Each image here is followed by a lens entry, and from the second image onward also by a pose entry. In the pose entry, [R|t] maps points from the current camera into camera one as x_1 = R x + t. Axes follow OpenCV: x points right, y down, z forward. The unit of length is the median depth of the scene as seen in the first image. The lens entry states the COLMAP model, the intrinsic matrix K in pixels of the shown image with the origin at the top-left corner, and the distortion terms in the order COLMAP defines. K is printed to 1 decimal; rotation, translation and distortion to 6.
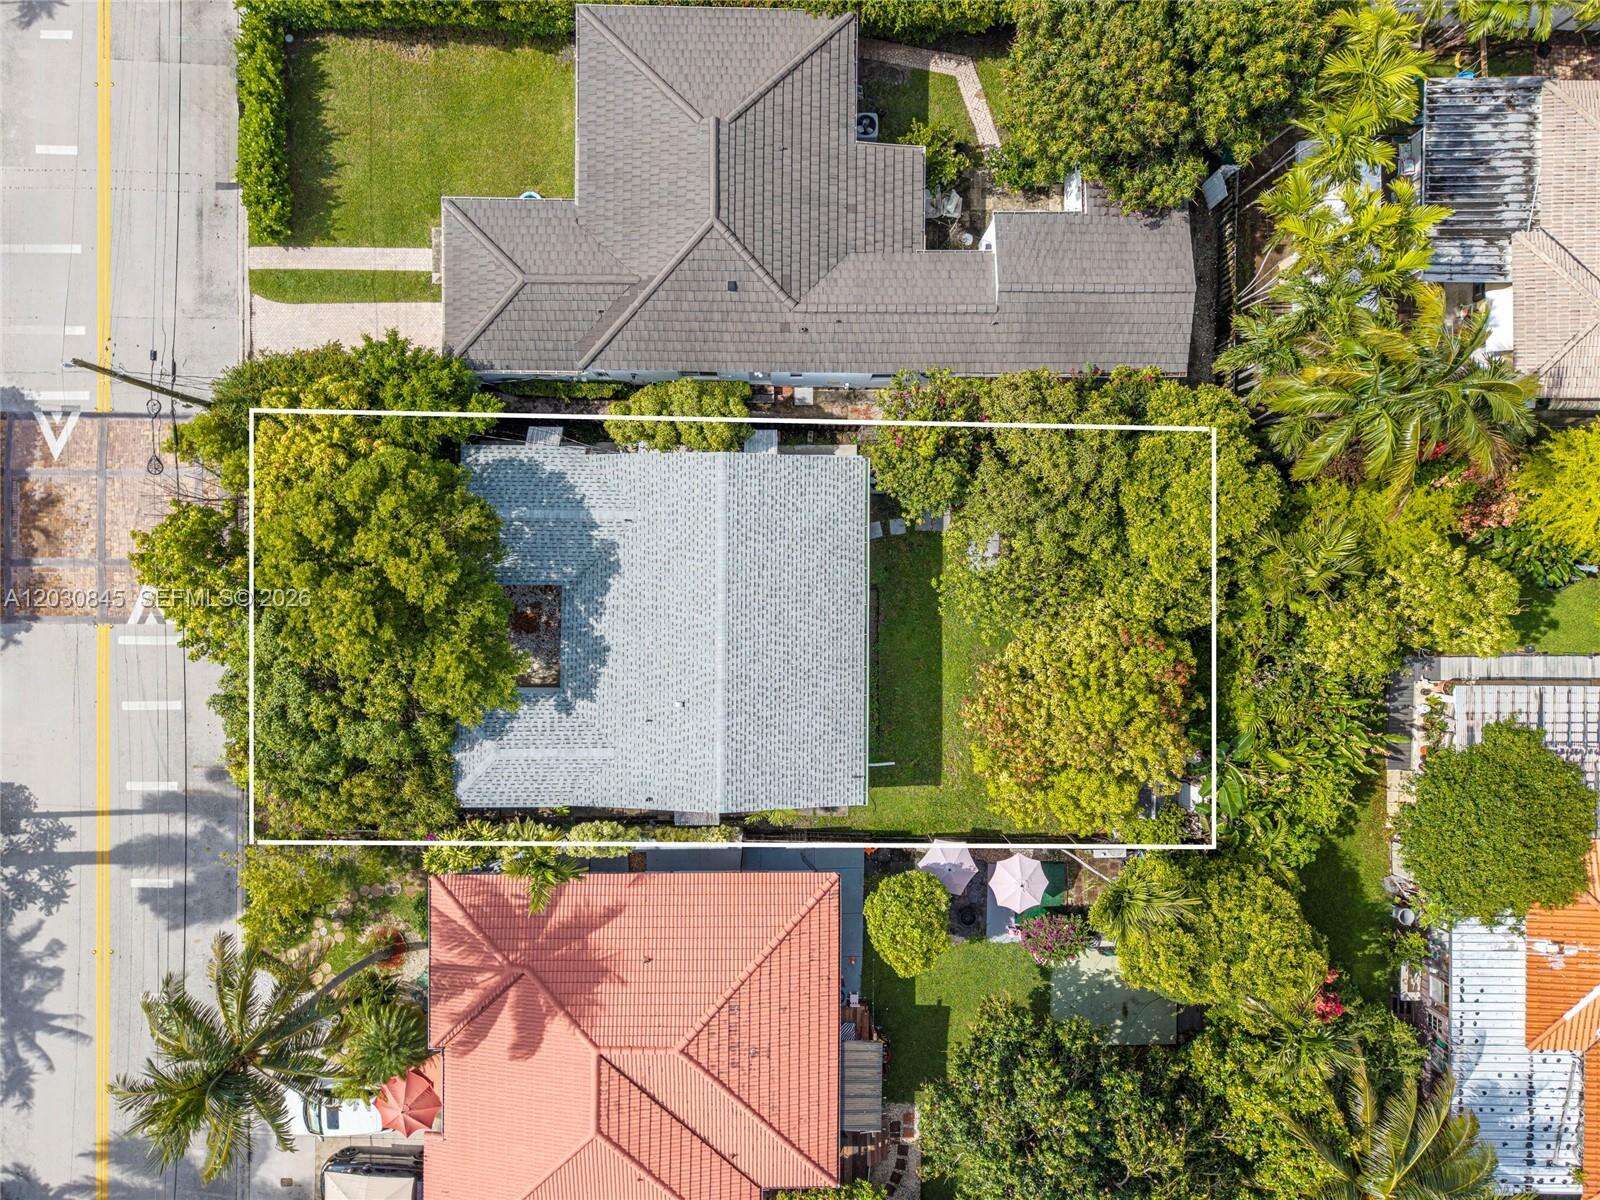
lens RADIAL K [[1111.3, 0, 802.0], [0, 1111.3, 600.3], [0, 0, 1]] dist [0.003844, -0.008348]
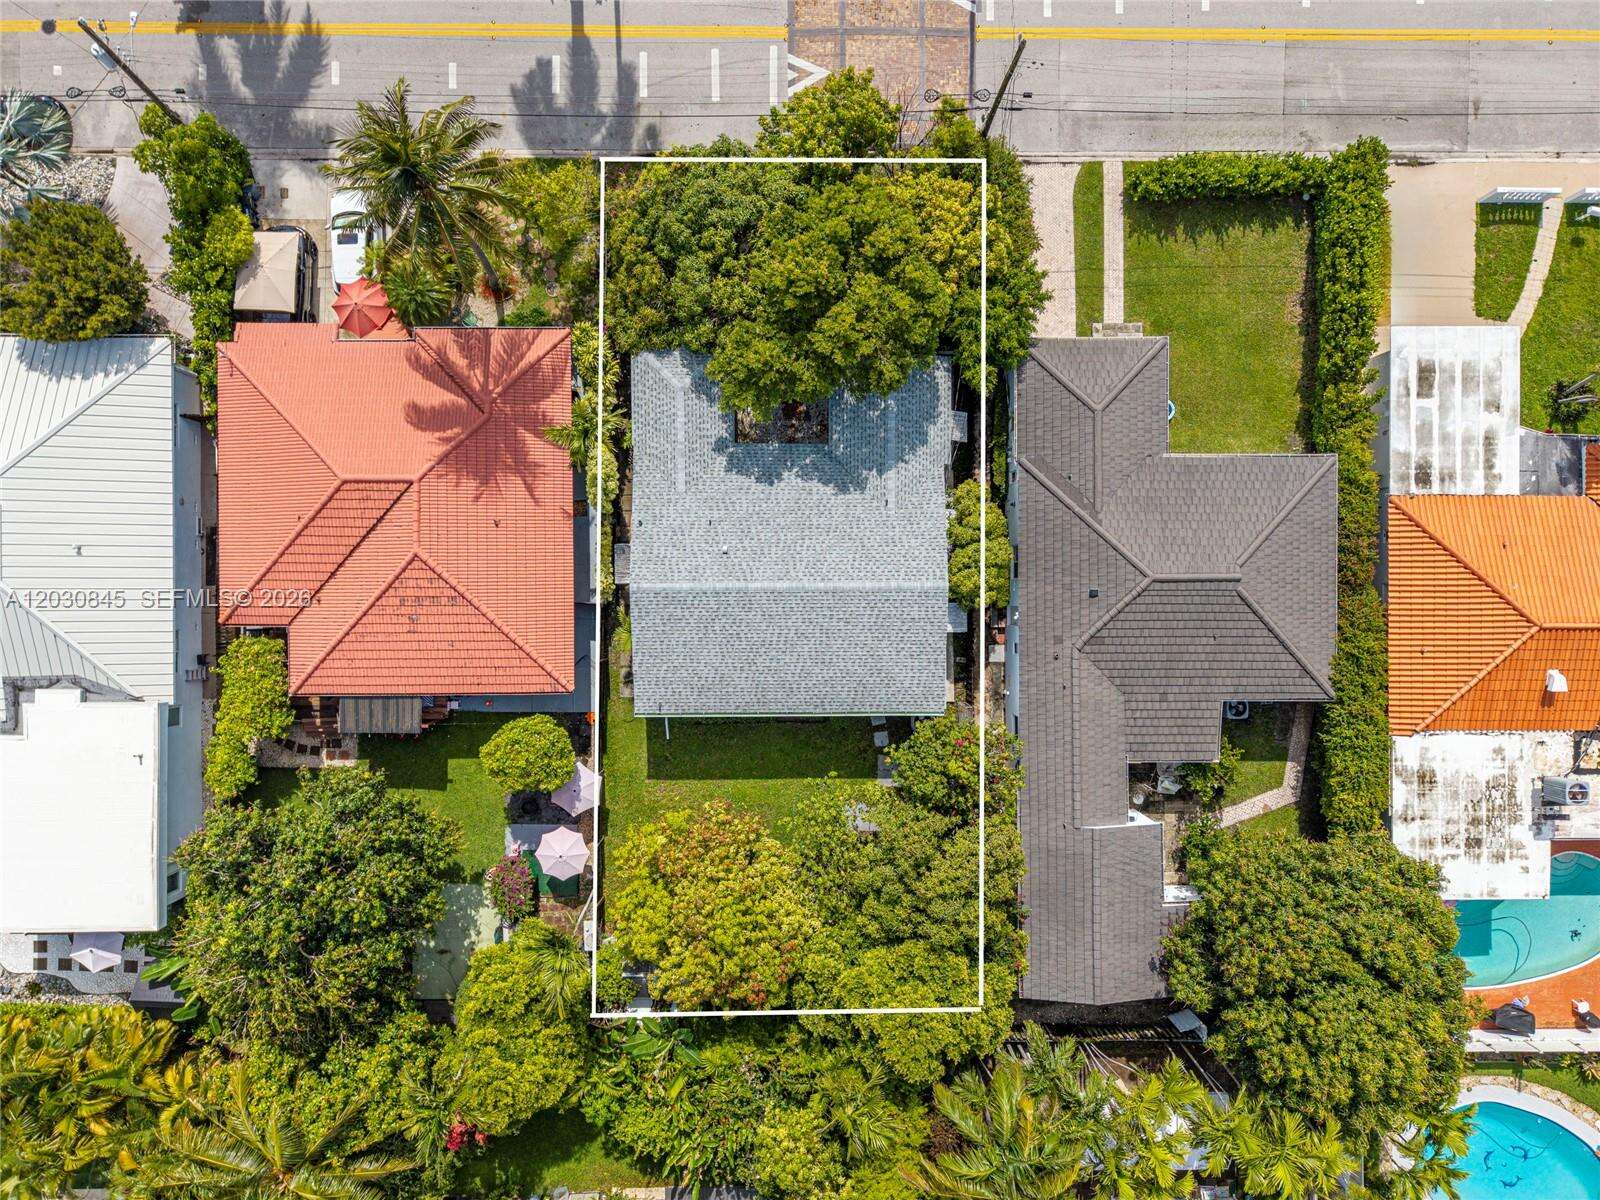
lens RADIAL K [[1111.3, 0, 806.5], [0, 1111.3, 598.7], [0, 0, 1]] dist [0.003844, -0.008348]
pose [[0.009359, 0.999814, -0.016844, -0.040649], [-0.999689, 0.008966, -0.023282, 0.037062], [-0.023126, 0.017057, 0.999587, -0.126452]]
